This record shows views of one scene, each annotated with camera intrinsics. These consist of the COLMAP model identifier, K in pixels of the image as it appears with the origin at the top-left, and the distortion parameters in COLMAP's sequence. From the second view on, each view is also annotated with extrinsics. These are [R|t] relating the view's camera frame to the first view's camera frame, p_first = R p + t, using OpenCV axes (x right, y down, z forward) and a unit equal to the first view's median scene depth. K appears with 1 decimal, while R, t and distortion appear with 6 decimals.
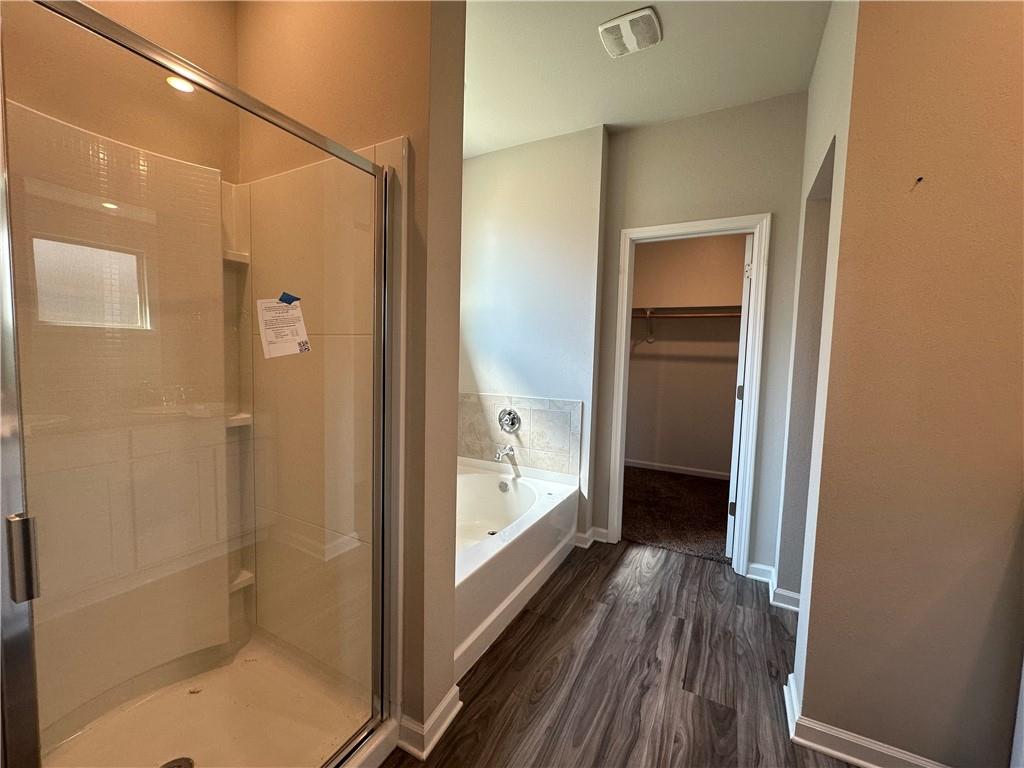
lens RADIAL K [[414.6, 0, 511.4], [0, 414.6, 383.4], [0, 0, 1]] dist [-0.000158, -0.000291]
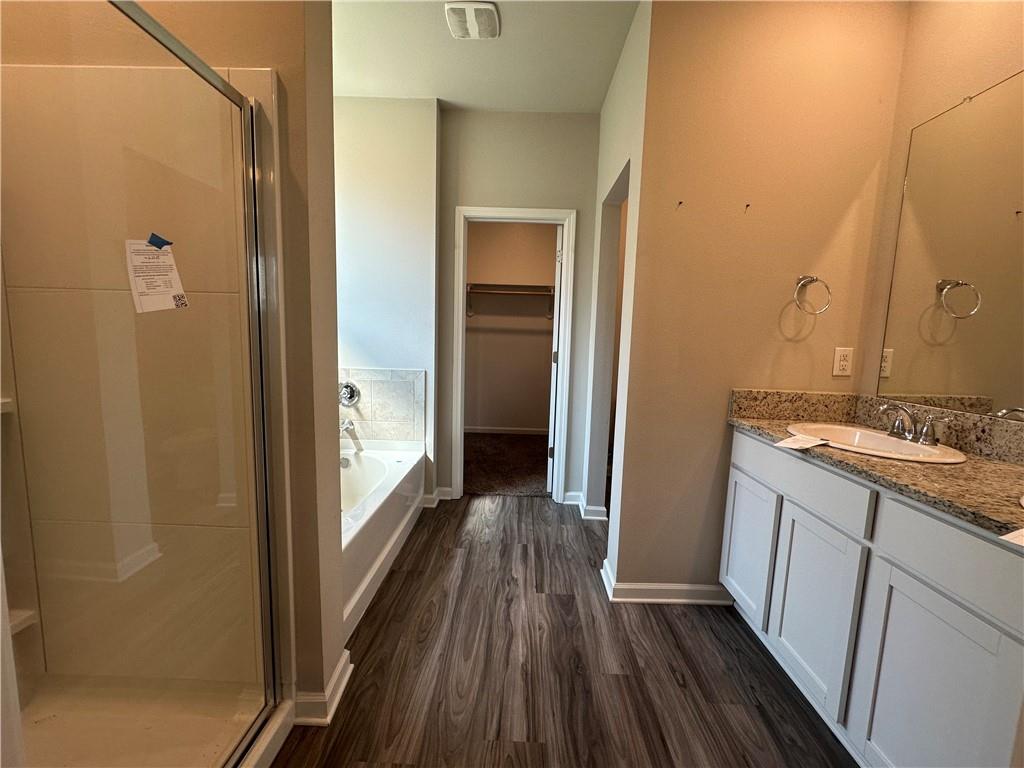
lens RADIAL K [[414.6, 0, 514.3], [0, 414.6, 384.4], [0, 0, 1]] dist [-0.000158, -0.000291]
pose [[0.887904, -0.054083, 0.456838, -0.136128], [0.026678, 0.997448, 0.066232, 0.020257], [-0.459254, -0.046620, 0.887081, -0.034858]]
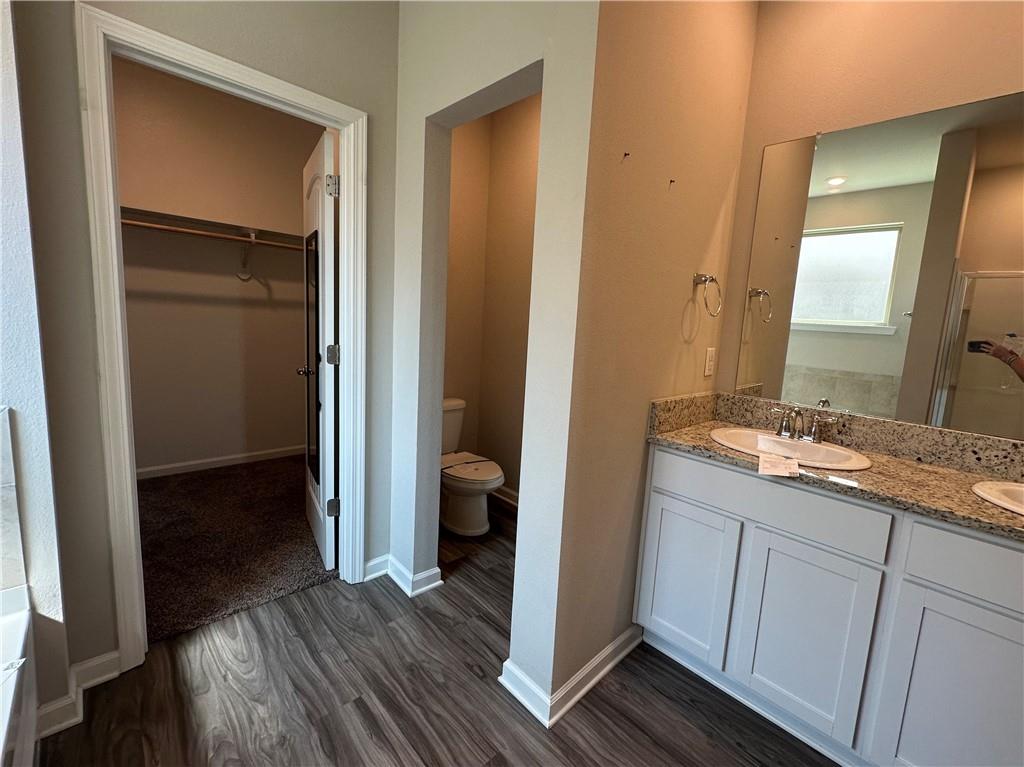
lens RADIAL K [[438.7, 0, 547.2], [0, 438.7, 378.1], [0, 0, 1]] dist [0.000821, -0.000143]
pose [[0.267220, -0.139210, 0.953527, -0.114465], [0.010644, 0.989876, 0.141534, -0.051003], [-0.963577, -0.027671, 0.265997, 0.491828]]
